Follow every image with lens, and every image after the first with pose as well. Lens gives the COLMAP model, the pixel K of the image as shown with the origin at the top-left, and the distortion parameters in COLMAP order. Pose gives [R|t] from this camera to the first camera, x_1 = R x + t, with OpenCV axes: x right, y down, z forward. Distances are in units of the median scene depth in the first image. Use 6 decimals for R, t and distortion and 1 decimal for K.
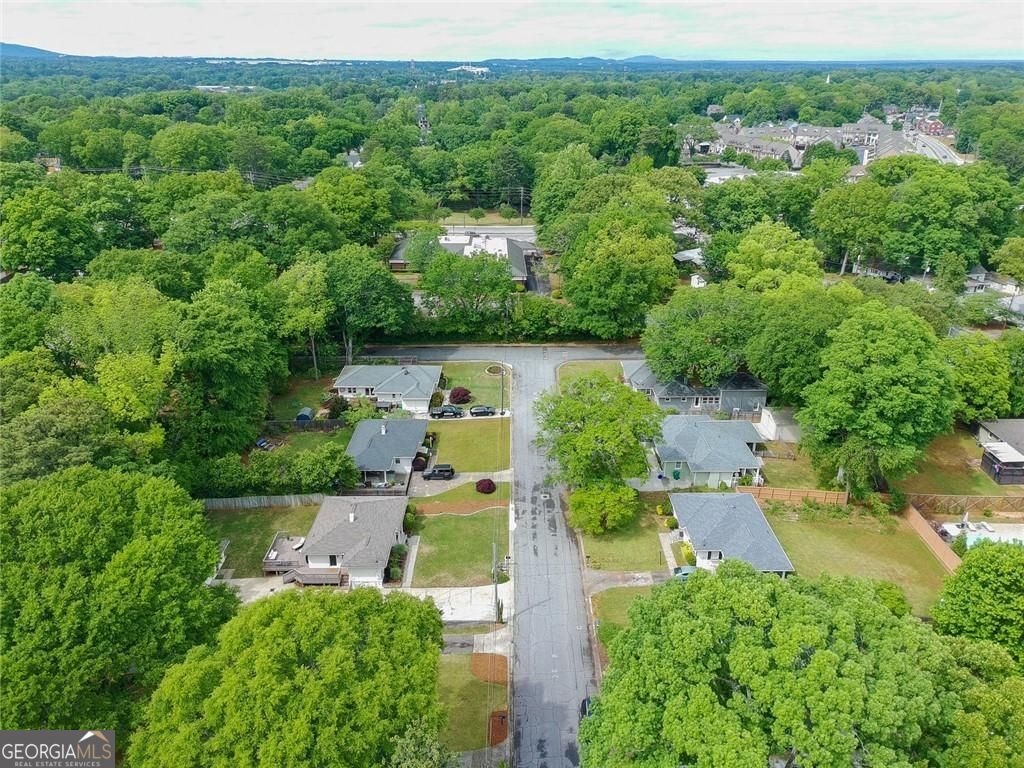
lens RADIAL K [[759.6, 0, 520.3], [0, 759.6, 385.1], [0, 0, 1]] dist [0.048891, -0.002086]
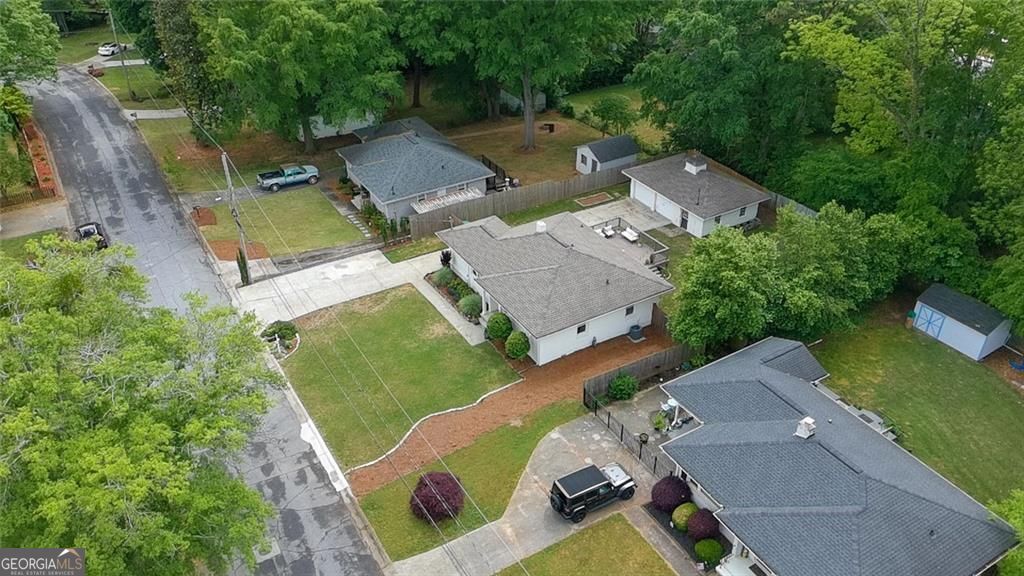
lens RADIAL K [[792.9, 0, 518.0], [0, 792.9, 287.5], [0, 0, 1]] dist [0.069418, -0.067410]
pose [[-0.858165, 0.284384, -0.427409, 0.056631], [-0.197593, 0.585442, 0.786266, -0.236973], [0.473824, 0.759199, -0.446214, 1.135504]]
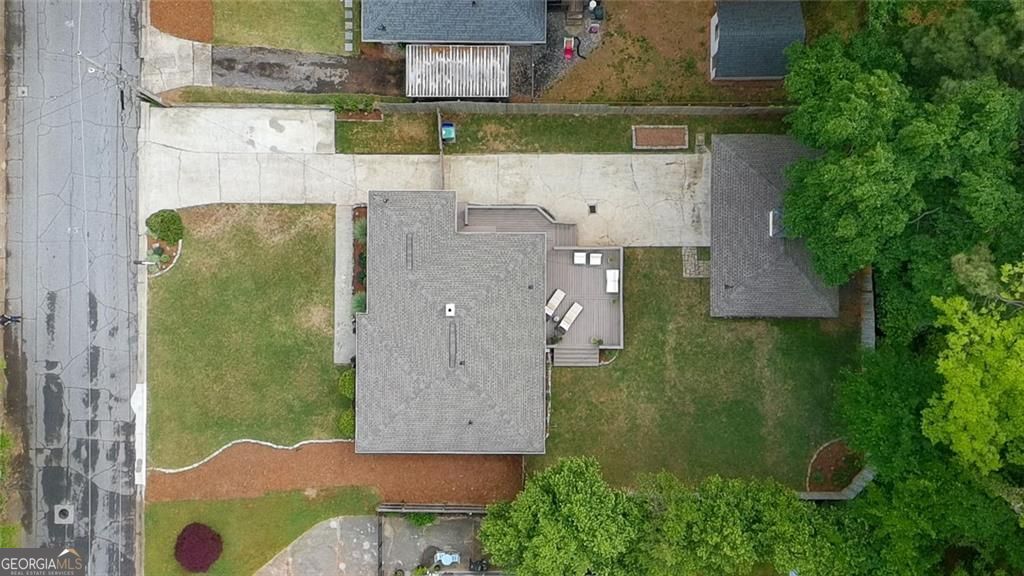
lens RADIAL K [[792.9, 0, 518.0], [0, 792.9, 287.5], [0, 0, 1]] dist [0.069418, -0.067410]
pose [[-0.999970, -0.007699, -0.000808, -0.228748], [0.002307, -0.396052, 0.918225, -0.227475], [-0.007389, 0.918196, 0.396058, 0.700157]]
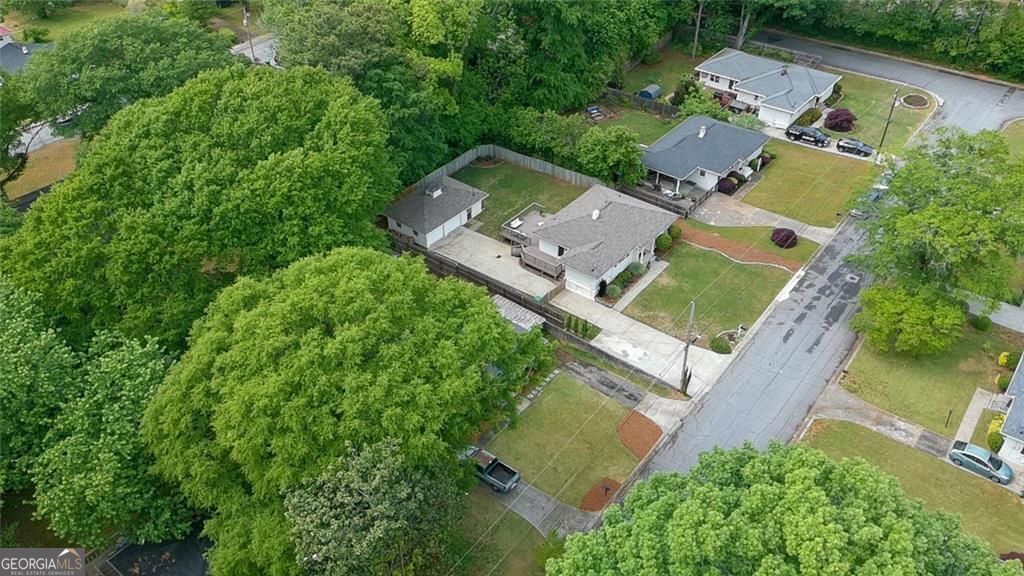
lens RADIAL K [[792.9, 0, 518.0], [0, 792.9, 287.5], [0, 0, 1]] dist [0.069418, -0.067410]
pose [[0.782377, 0.382415, -0.491575, 0.166829], [-0.241282, 0.913763, 0.326834, -0.023251], [0.574169, -0.137099, 0.807176, 0.175537]]
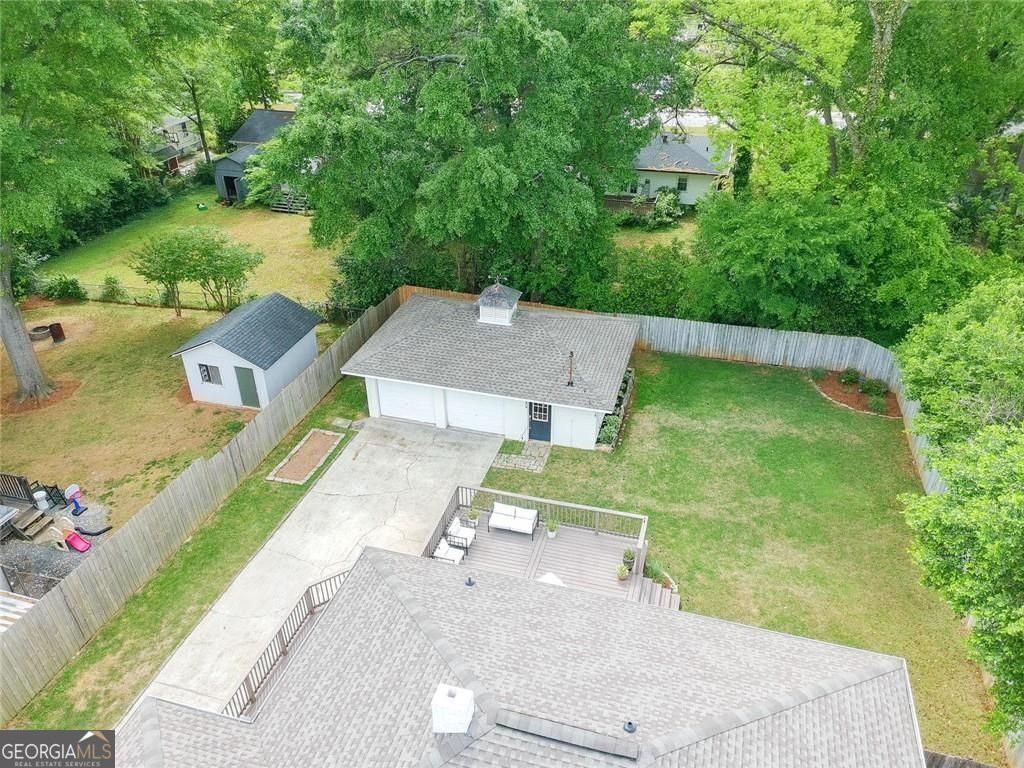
lens RADIAL K [[756.4, 0, 517.8], [0, 756.4, 384.1], [0, 0, 1]] dist [0.064399, -0.055801]
pose [[-0.274659, 0.501676, -0.820295, -0.121095], [-0.376579, 0.728834, 0.571830, 0.037902], [0.884732, 0.465964, -0.011260, 0.862871]]
